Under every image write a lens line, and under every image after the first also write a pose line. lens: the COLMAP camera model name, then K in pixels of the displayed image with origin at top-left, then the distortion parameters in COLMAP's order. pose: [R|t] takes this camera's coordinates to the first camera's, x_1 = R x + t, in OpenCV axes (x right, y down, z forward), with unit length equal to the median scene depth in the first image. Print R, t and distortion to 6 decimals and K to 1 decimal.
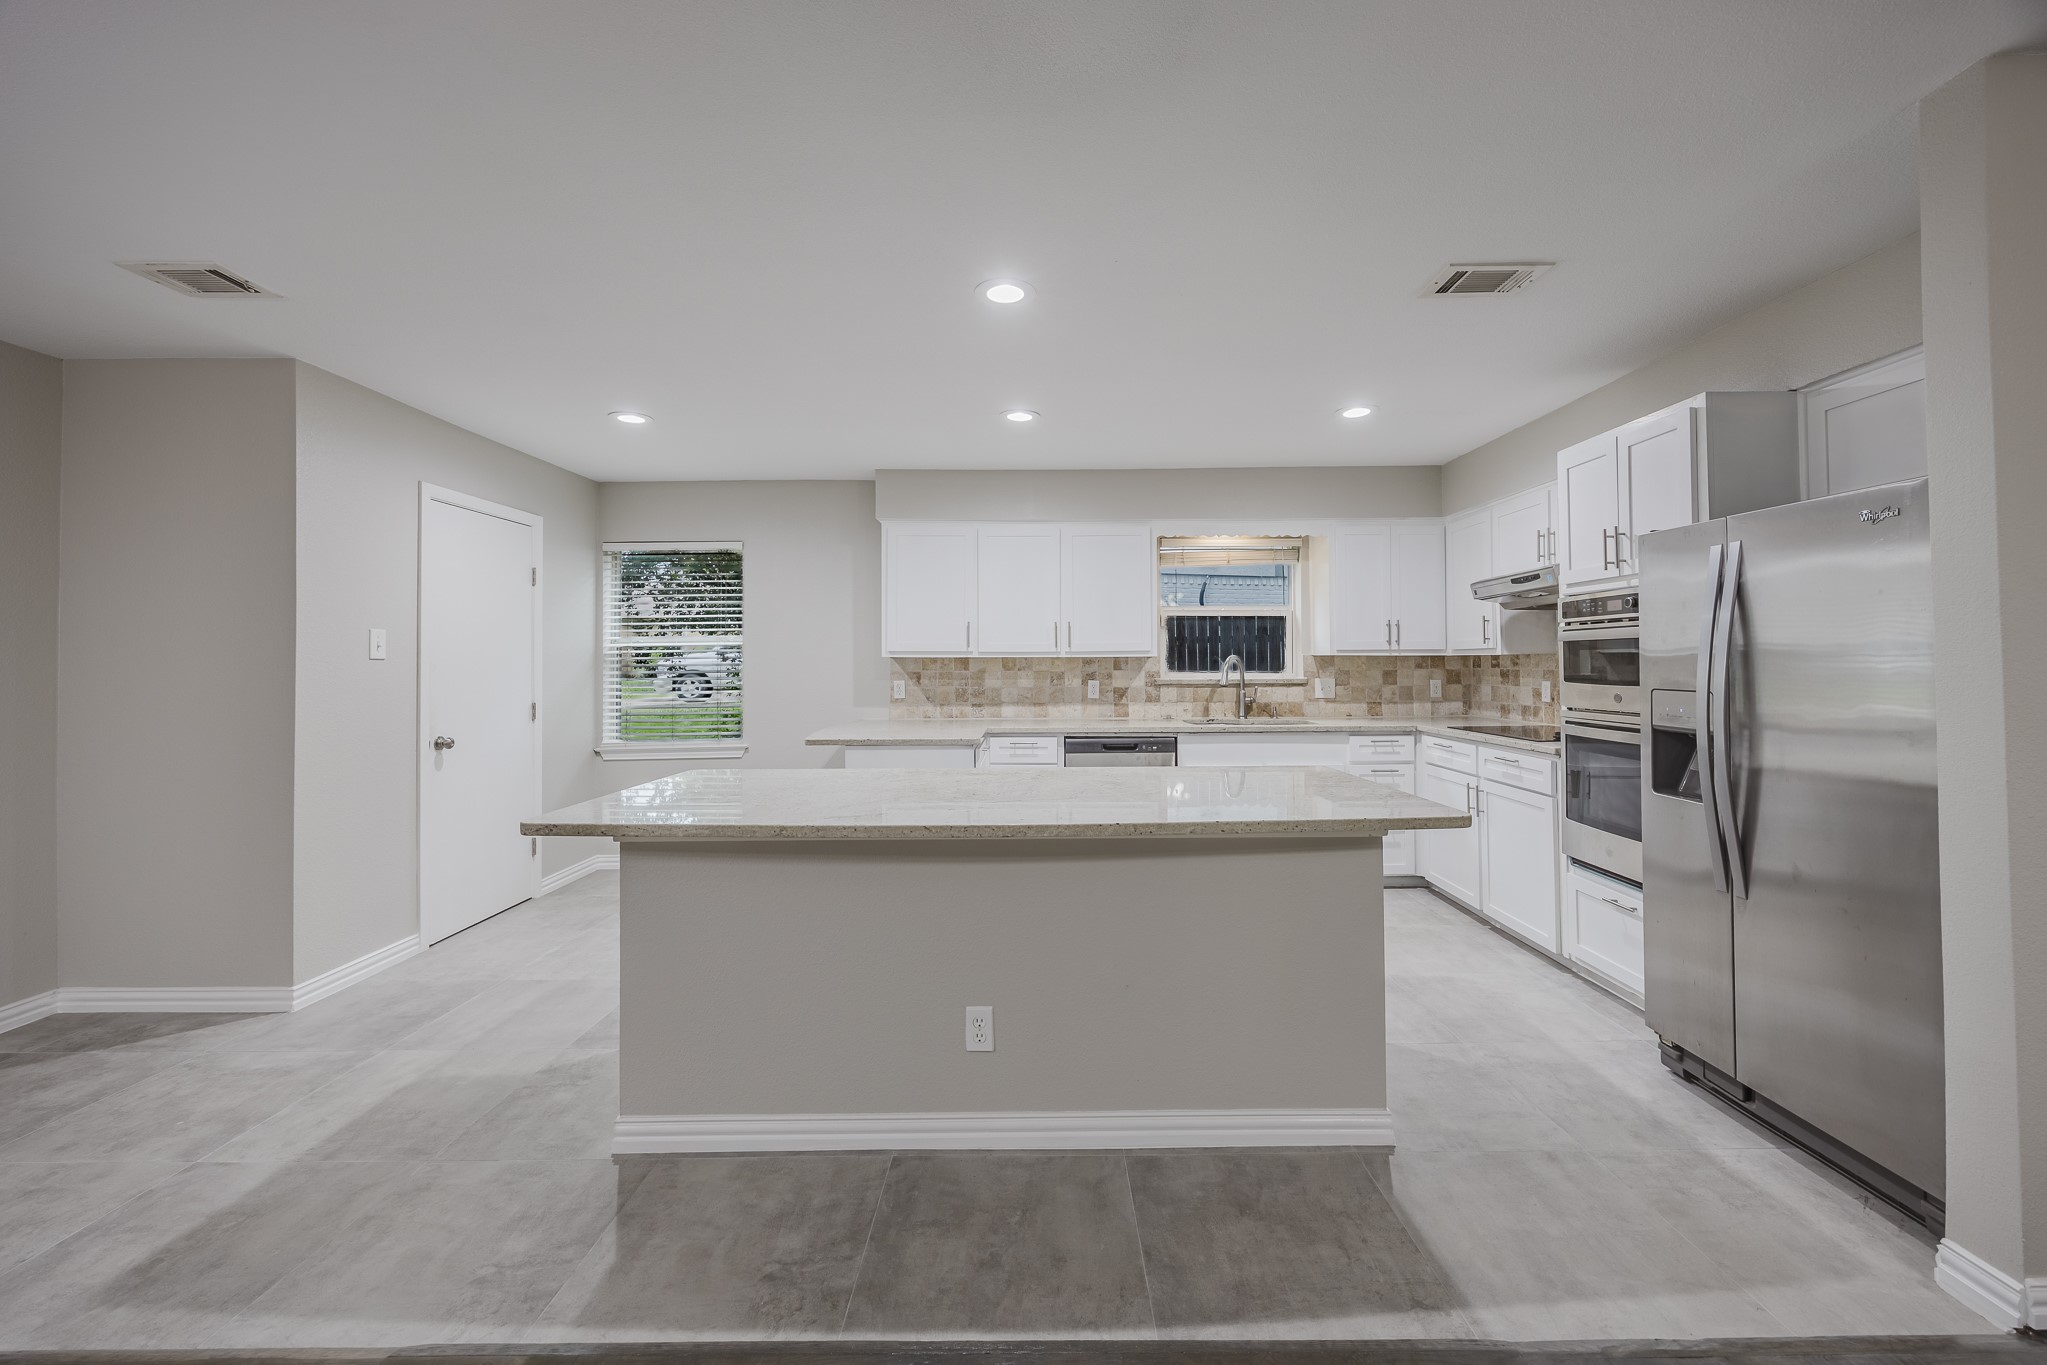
lens RADIAL K [[798.6, 0, 1040.3], [0, 798.6, 652.4], [0, 0, 1]] dist [-0.001843, 0.000005]
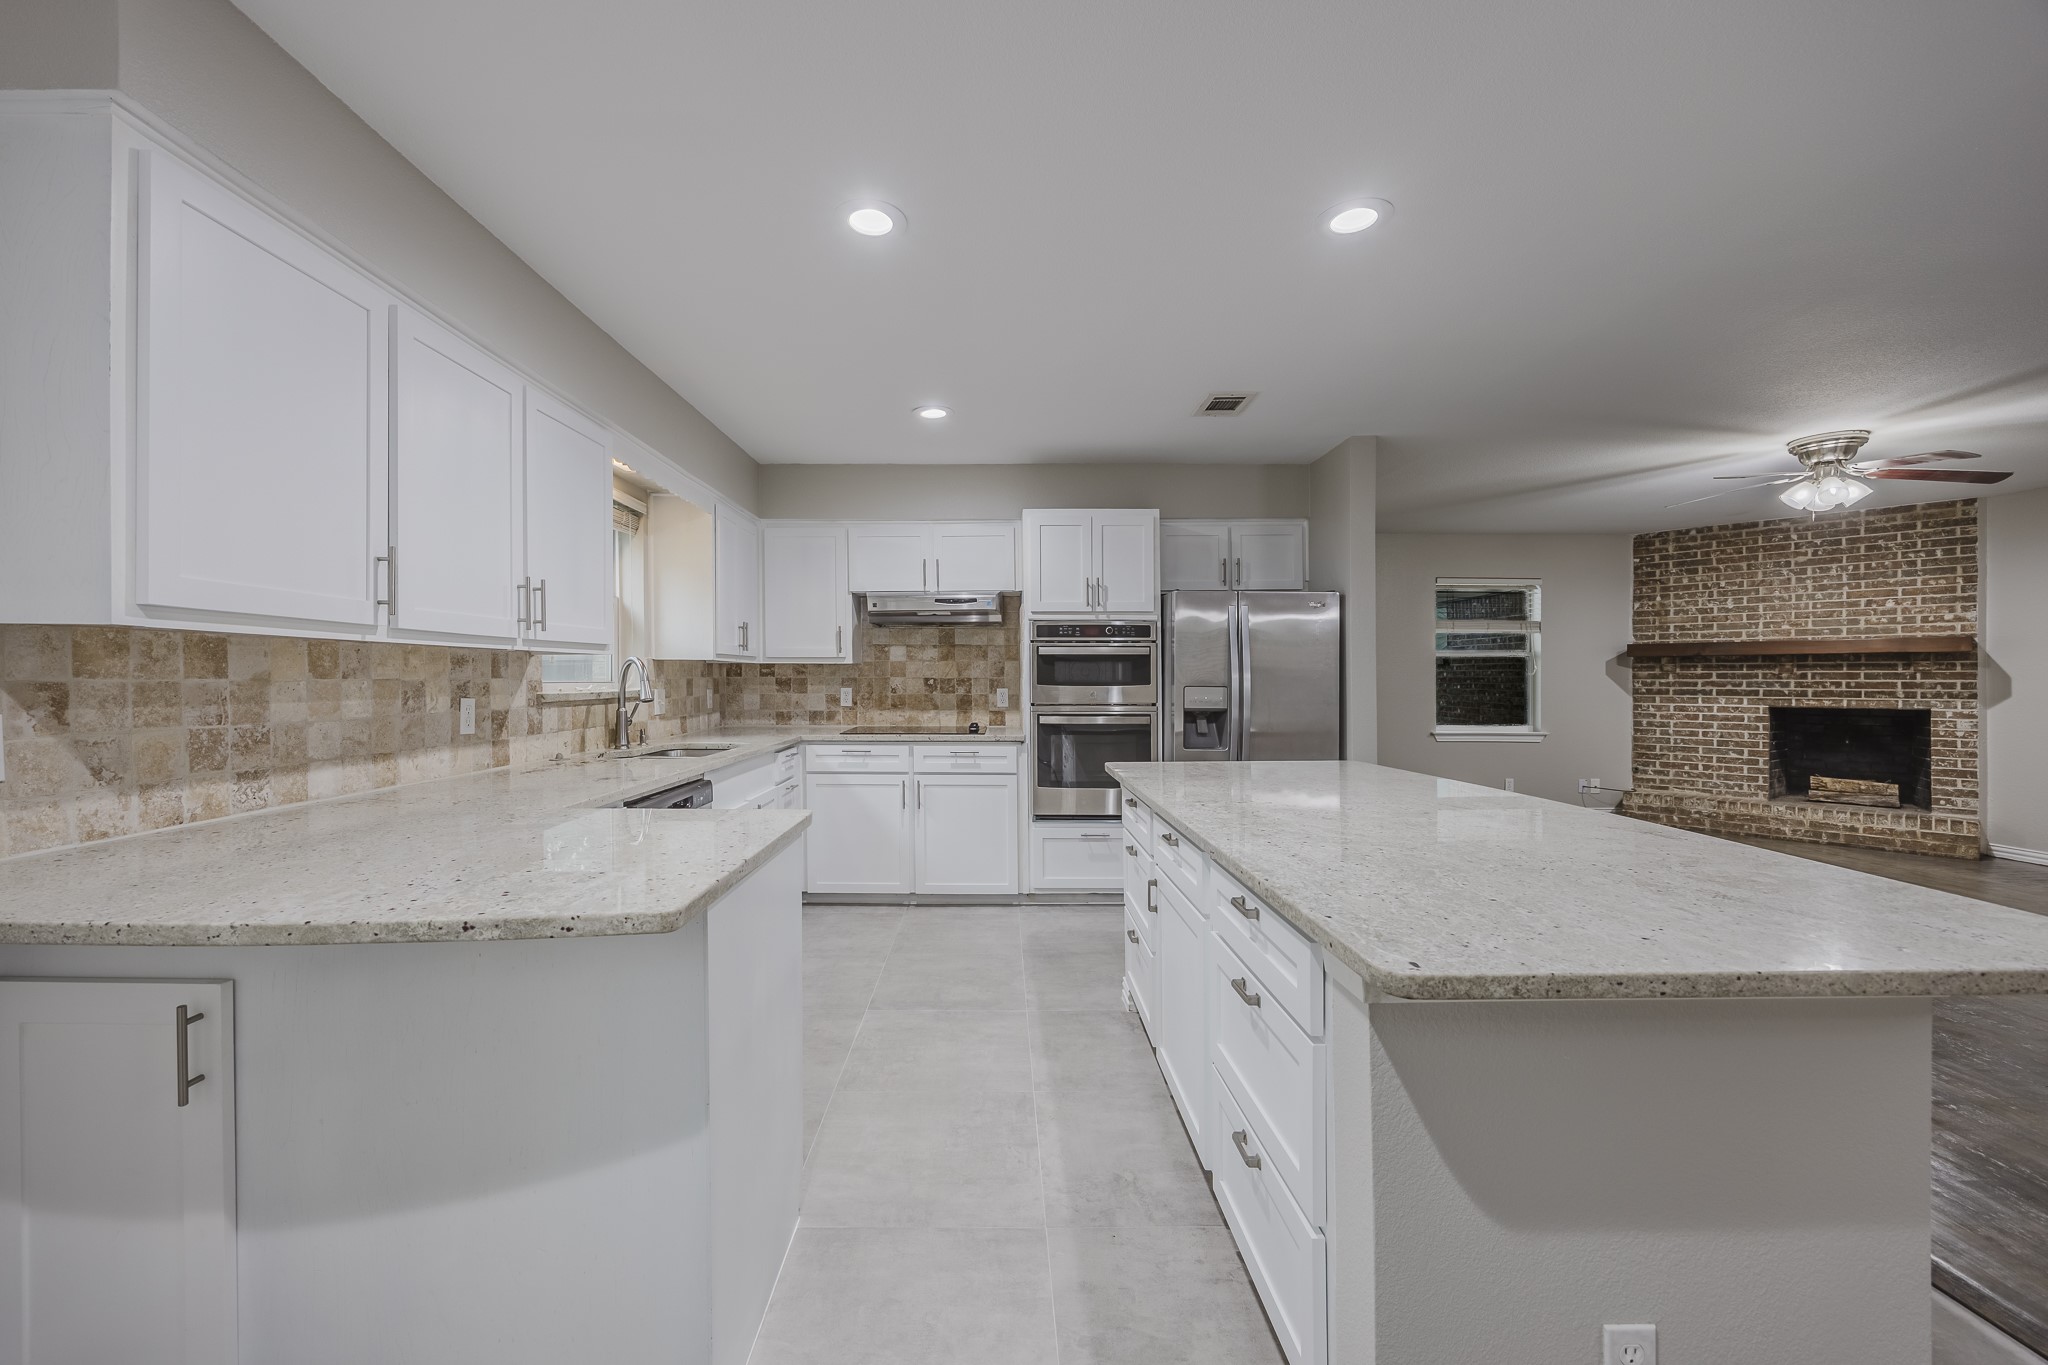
lens RADIAL K [[810.9, 0, 998.3], [0, 810.9, 675.9], [0, 0, 1]] dist [0.001019, -0.000133]
pose [[0.003635, 0.005464, 0.999978, -0.498016], [-0.014854, 0.999875, -0.005409, 0.021555], [-0.999883, -0.014834, 0.003716, 0.758739]]
